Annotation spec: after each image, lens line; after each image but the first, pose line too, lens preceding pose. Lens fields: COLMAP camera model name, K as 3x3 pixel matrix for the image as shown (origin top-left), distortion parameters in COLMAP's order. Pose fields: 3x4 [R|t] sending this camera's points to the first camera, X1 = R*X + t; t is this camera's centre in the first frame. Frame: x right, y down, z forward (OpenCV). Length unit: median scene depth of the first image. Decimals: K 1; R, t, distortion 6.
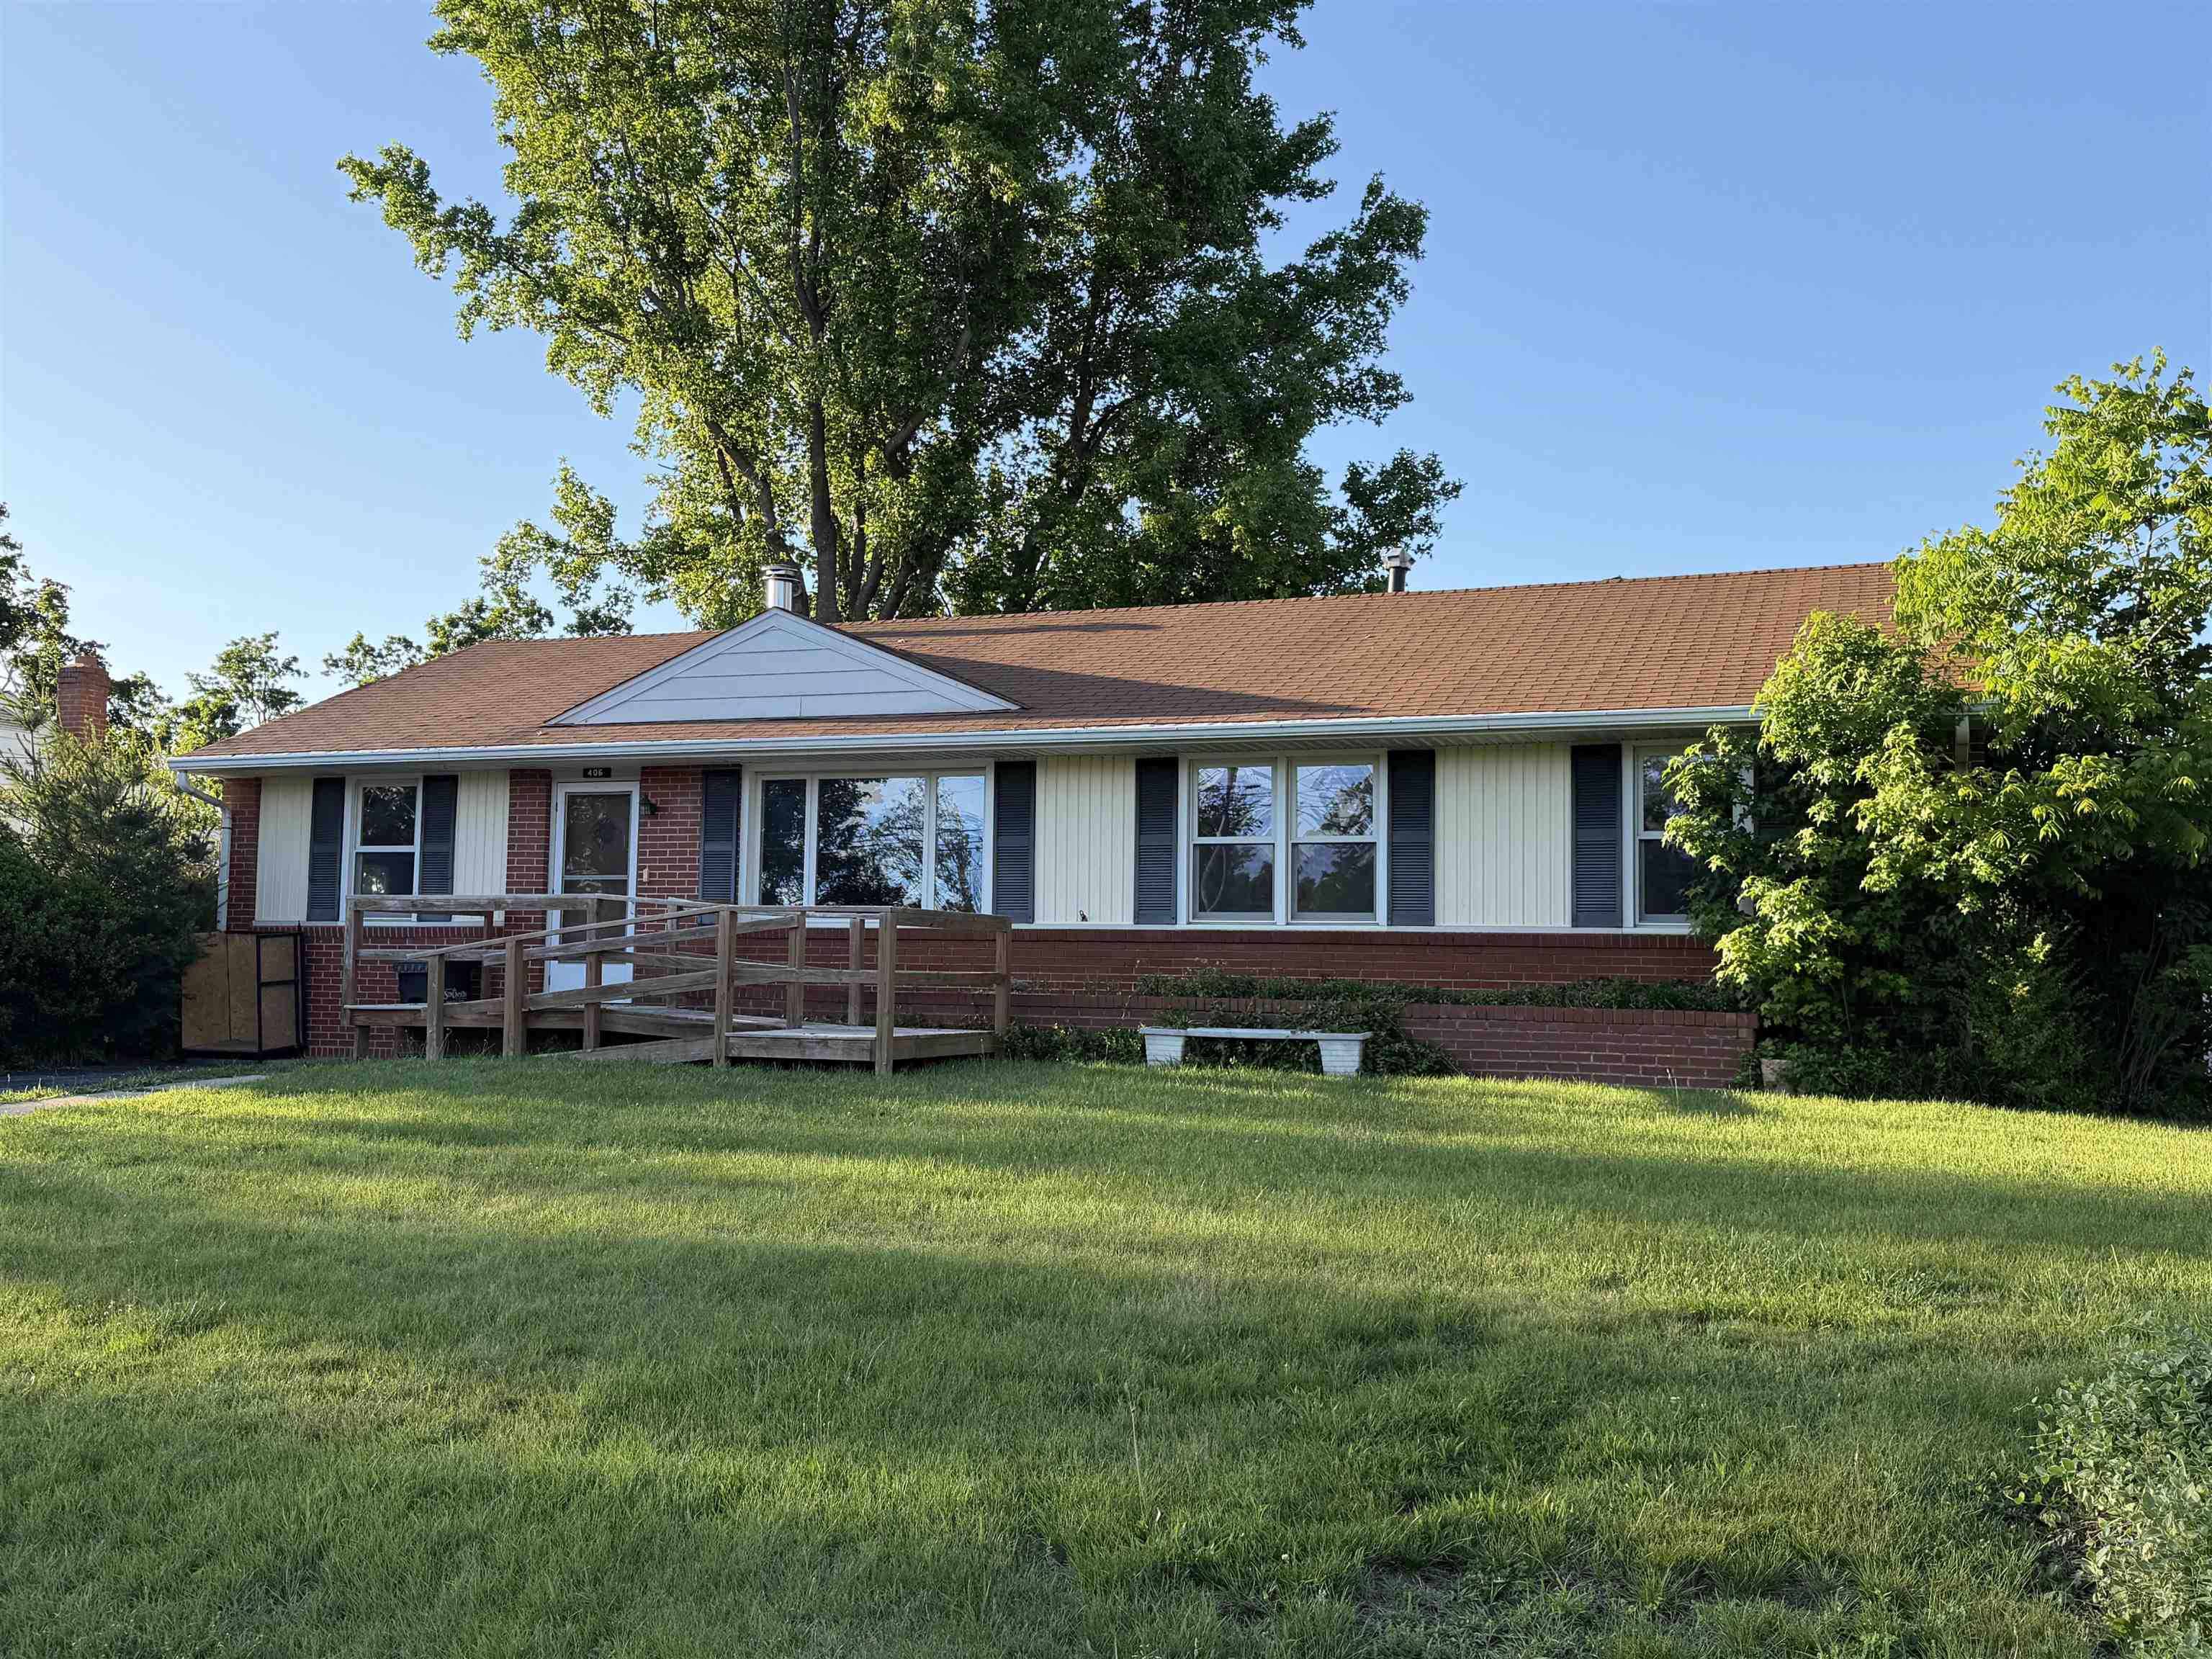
lens RADIAL K [[2113.4, 0, 1106.0], [0, 2113.4, 829.5], [0, 0, 1]] dist [0.226102, -0.566313]
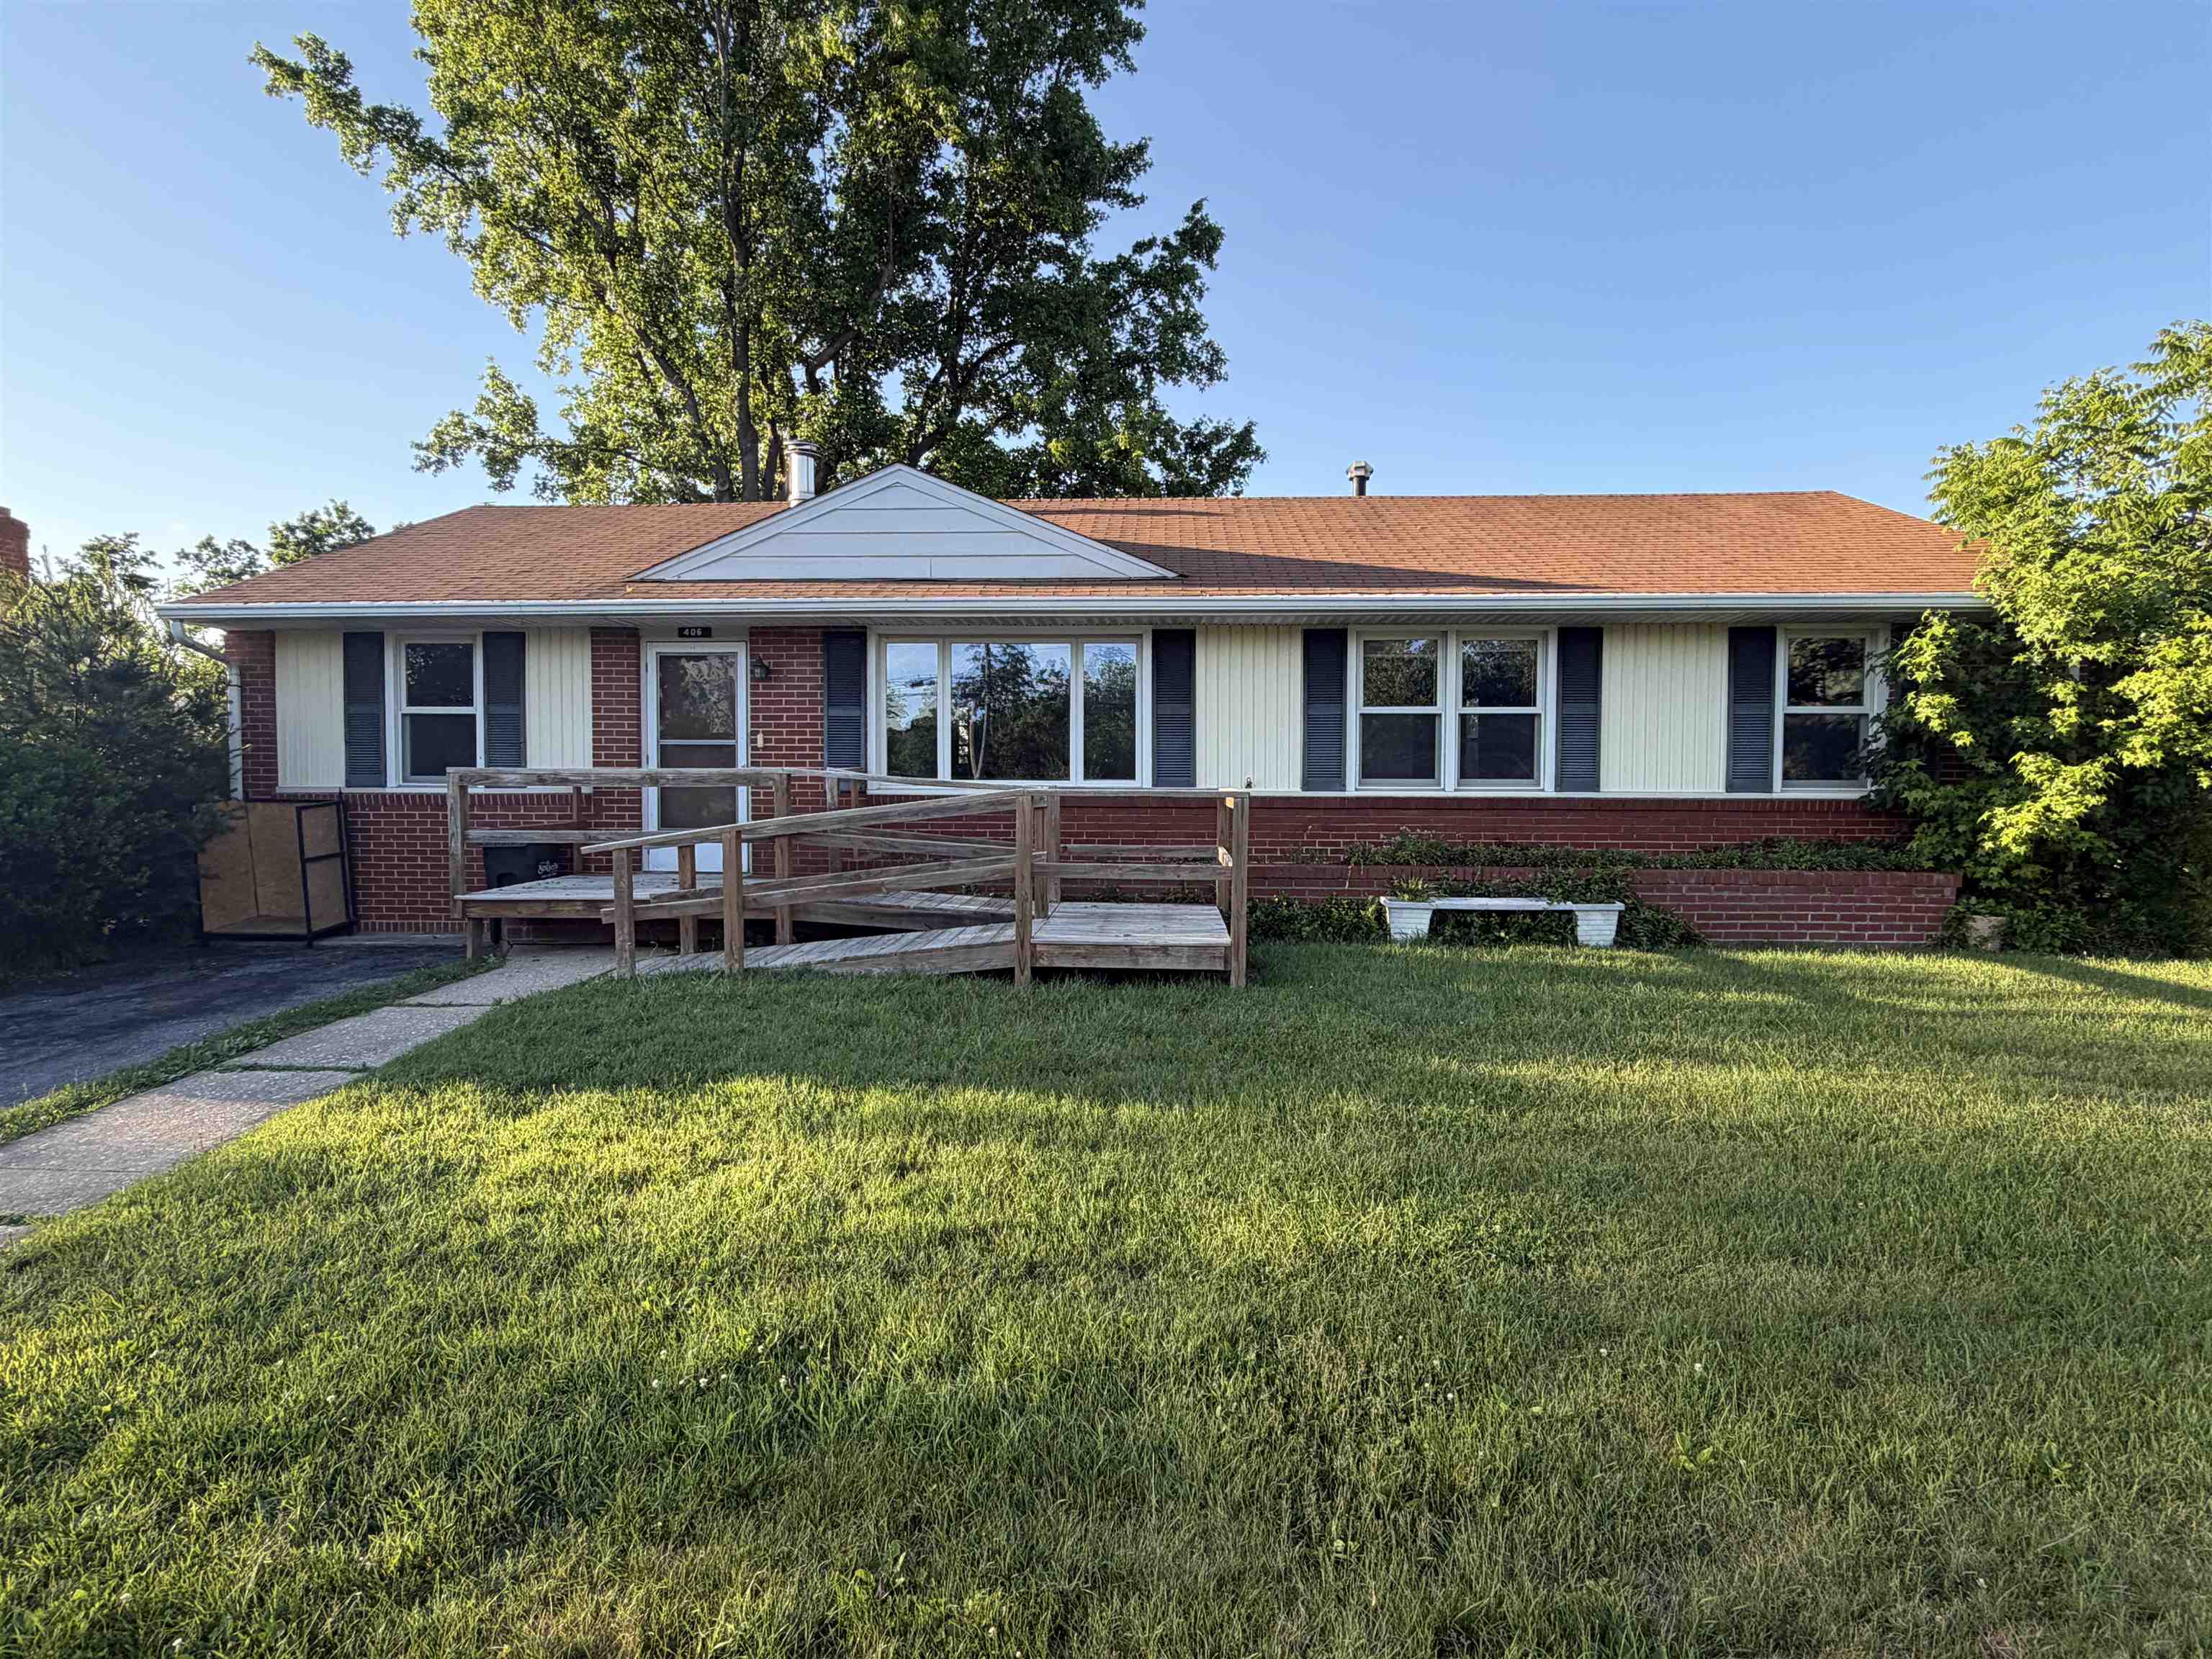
lens RADIAL K [[1181.1, 0, 1106.0], [0, 1181.1, 829.5], [0, 0, 1]] dist [0.003245, -0.011190]
pose [[0.946338, -0.027227, 0.322031, -0.232585], [-0.011101, 0.993118, 0.116588, -0.002553], [-0.322989, -0.113907, 0.939523, 0.428703]]
